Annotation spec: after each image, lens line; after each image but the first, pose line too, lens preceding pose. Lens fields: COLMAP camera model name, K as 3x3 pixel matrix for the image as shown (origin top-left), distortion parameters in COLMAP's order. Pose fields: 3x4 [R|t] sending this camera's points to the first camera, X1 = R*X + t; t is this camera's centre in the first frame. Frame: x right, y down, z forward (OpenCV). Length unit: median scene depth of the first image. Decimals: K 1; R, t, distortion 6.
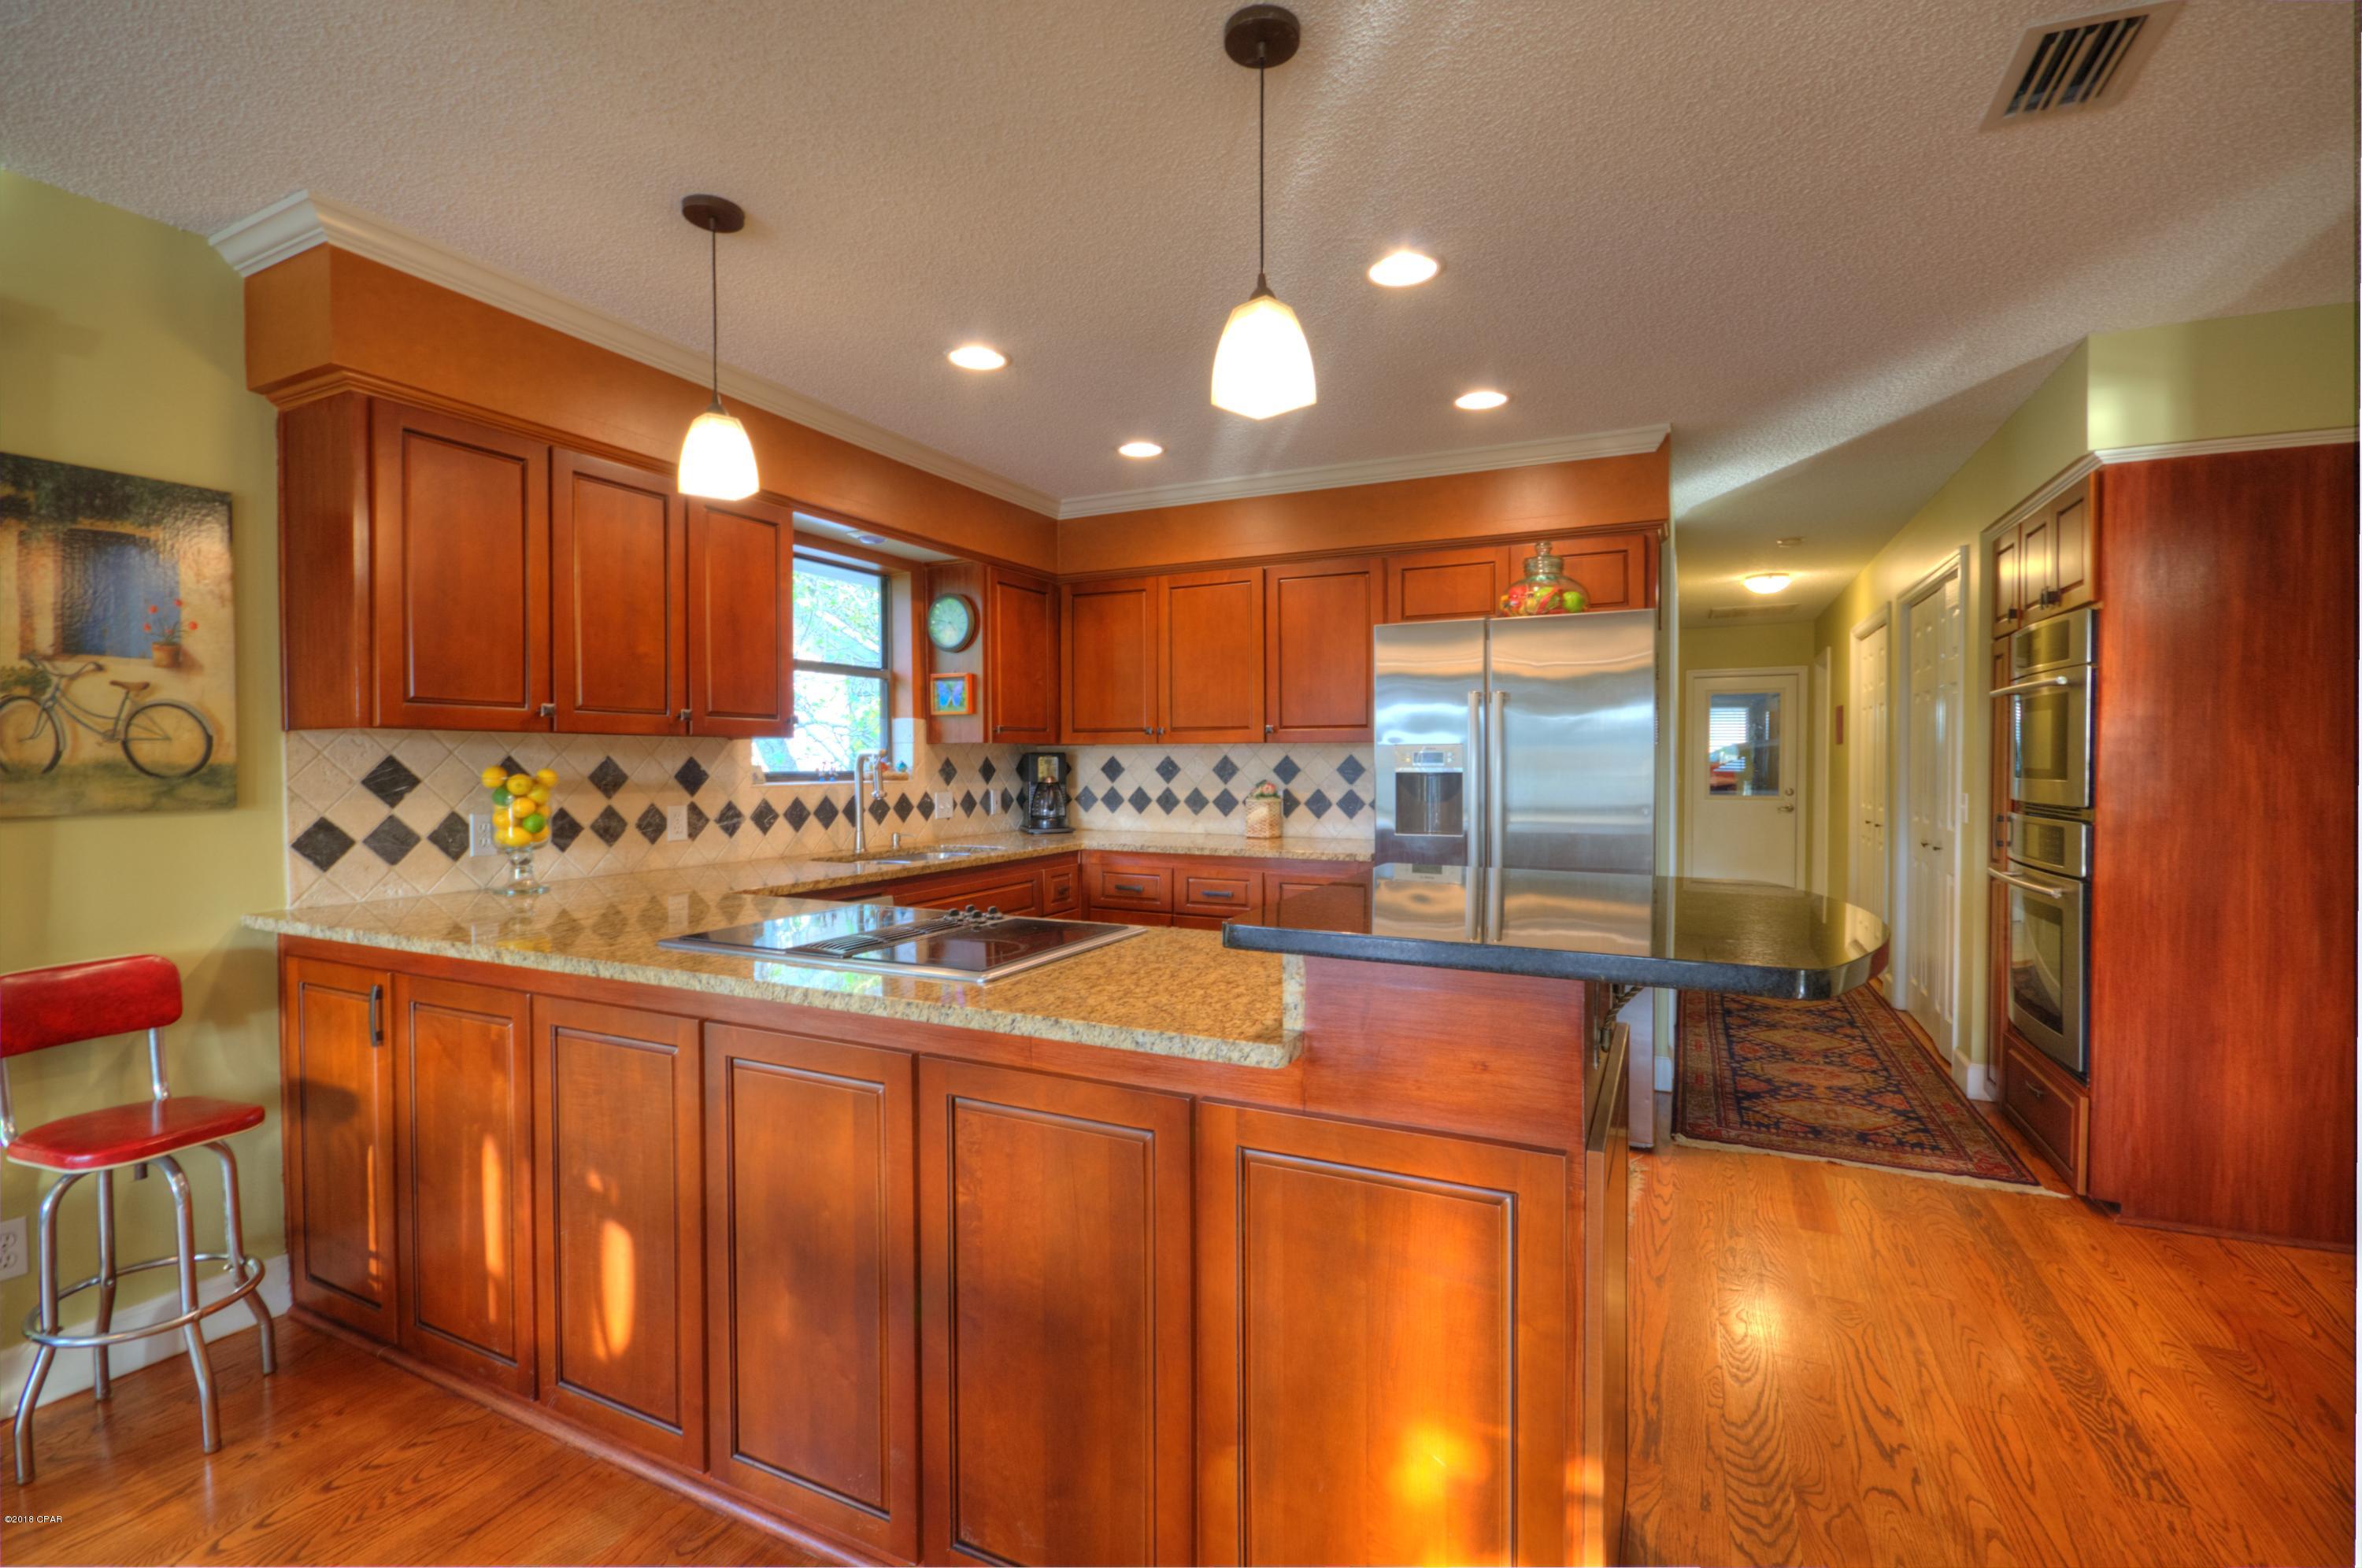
lens RADIAL K [[1034.6, 0, 1181.0], [0, 1034.6, 784.0], [0, 0, 1]] dist [-0.008917, -0.000334]
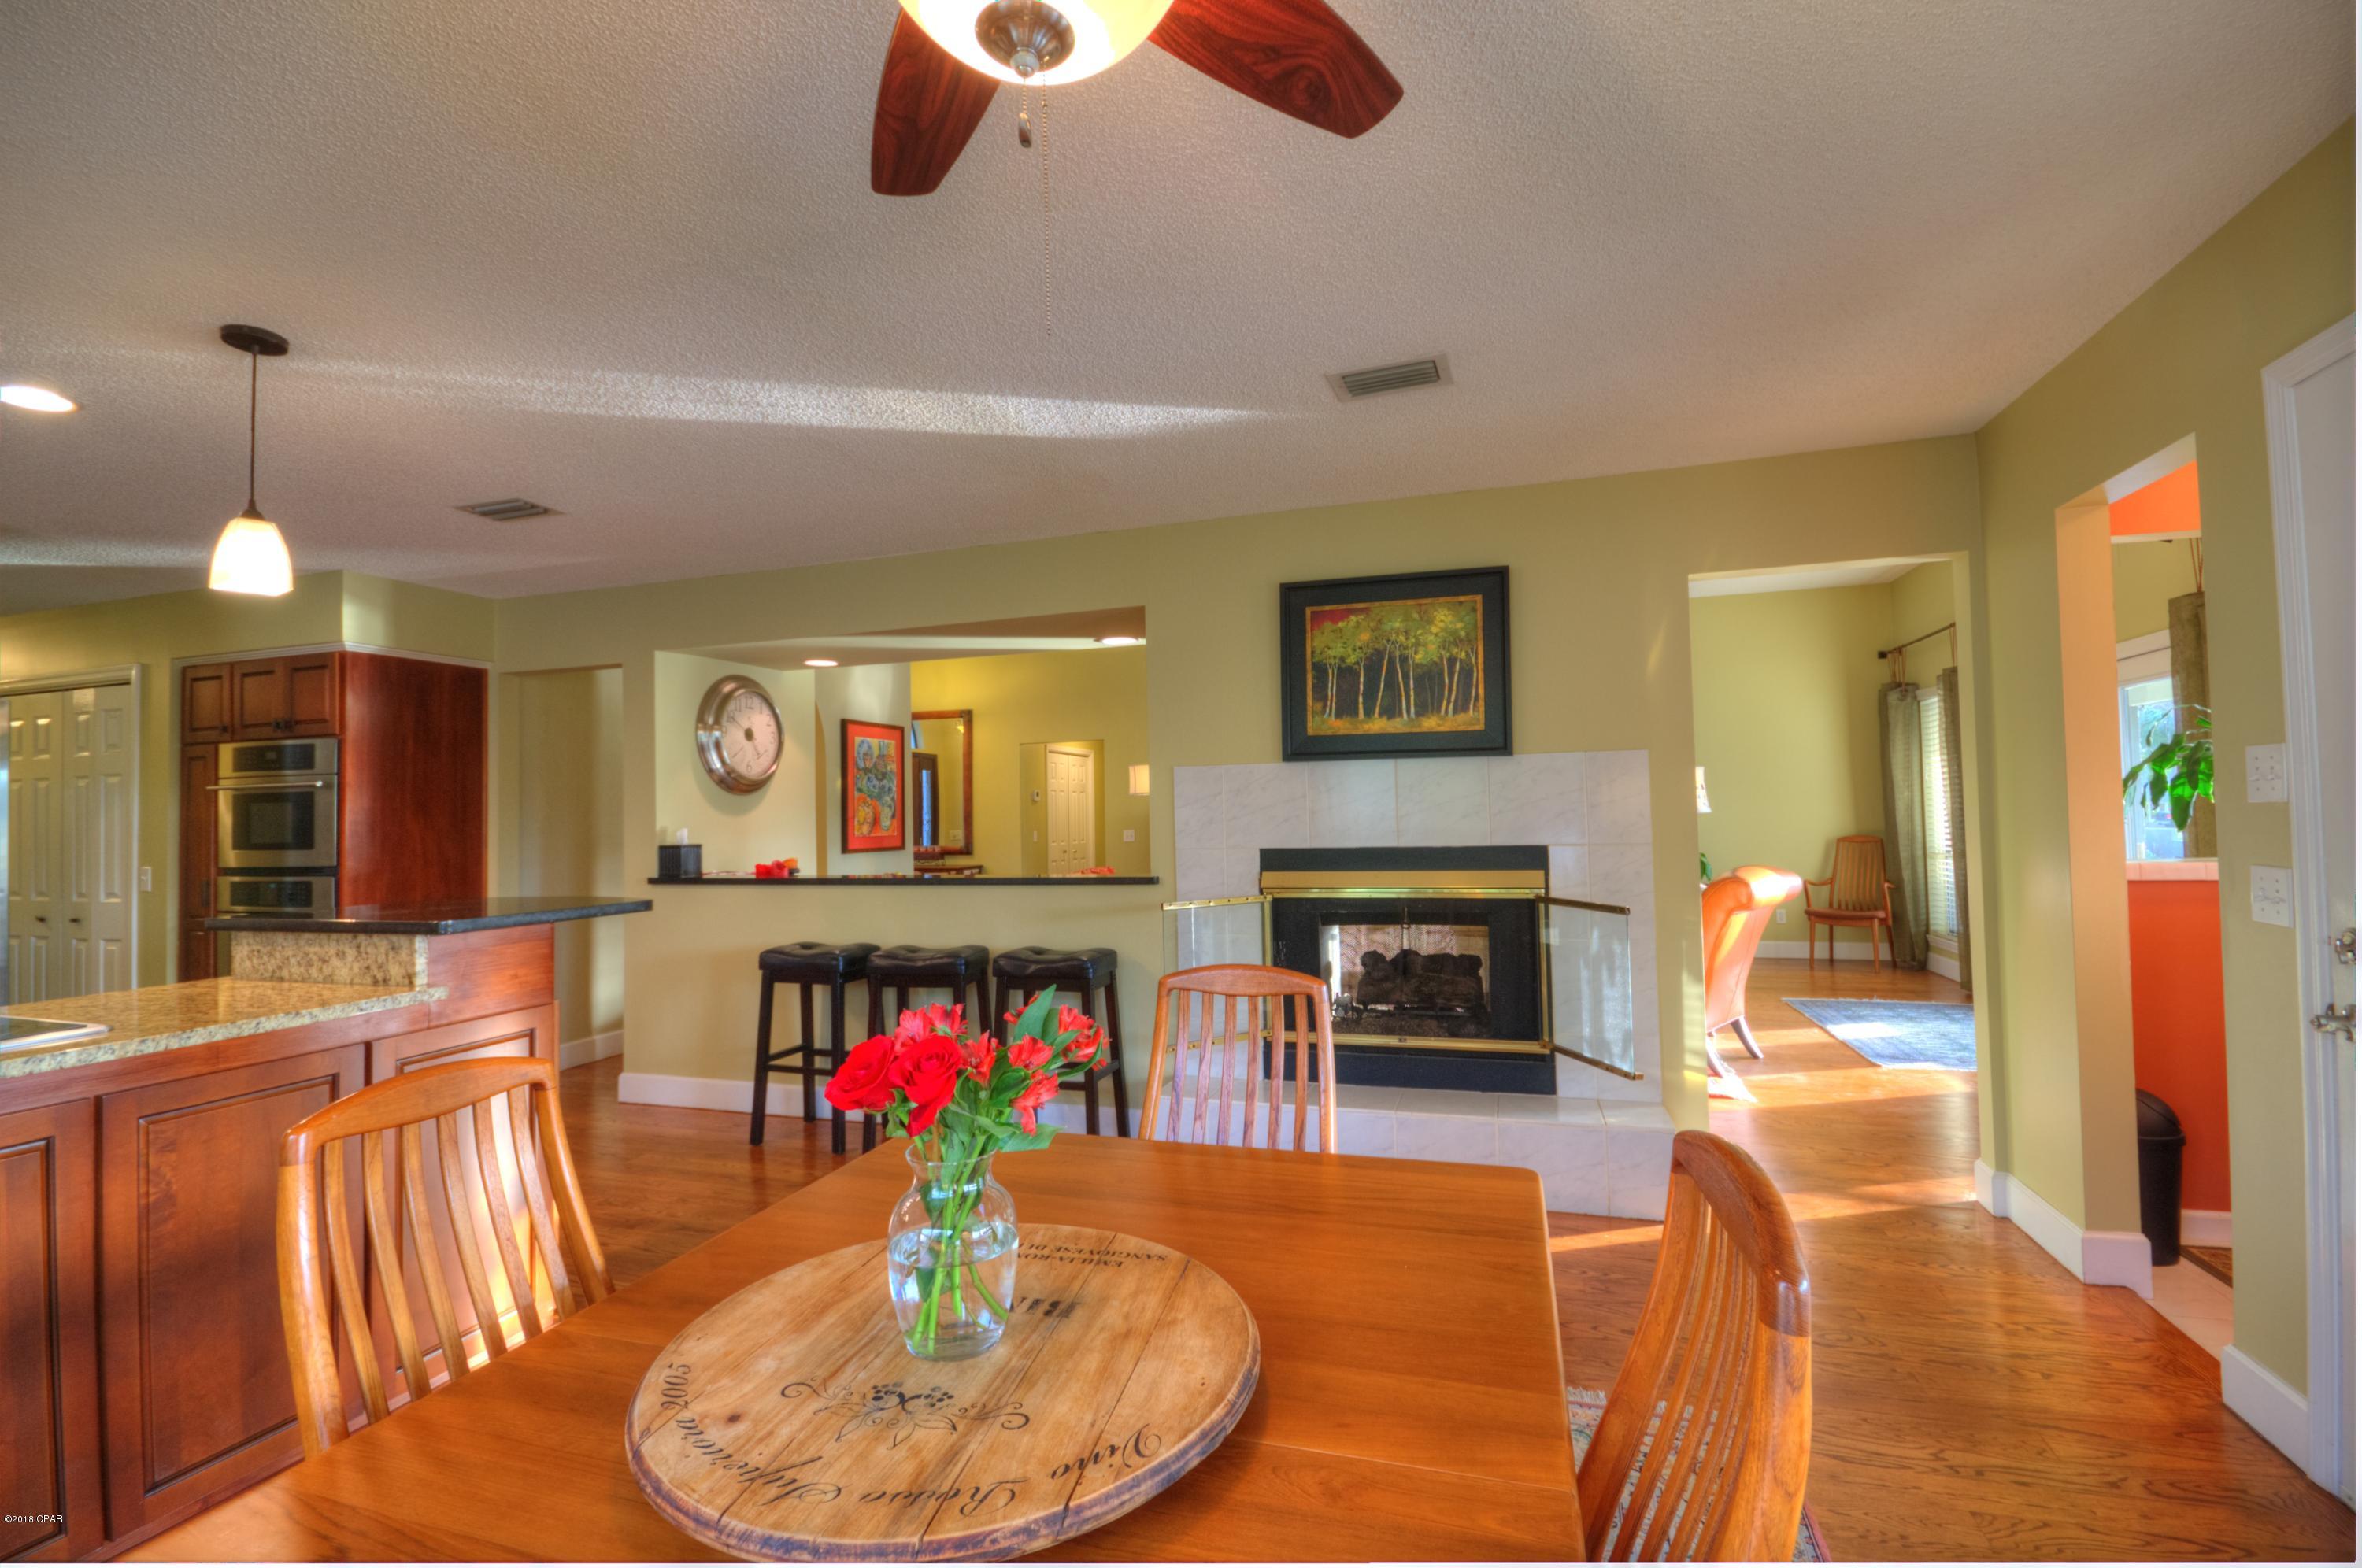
lens RADIAL K [[1034.6, 0, 1181.0], [0, 1034.6, 784.0], [0, 0, 1]] dist [-0.008917, -0.000334]
pose [[-0.152392, 0.034922, 0.987703, -0.875192], [0.044387, 0.998609, -0.028460, -0.001482], [-0.987323, 0.039504, -0.153730, -0.022577]]
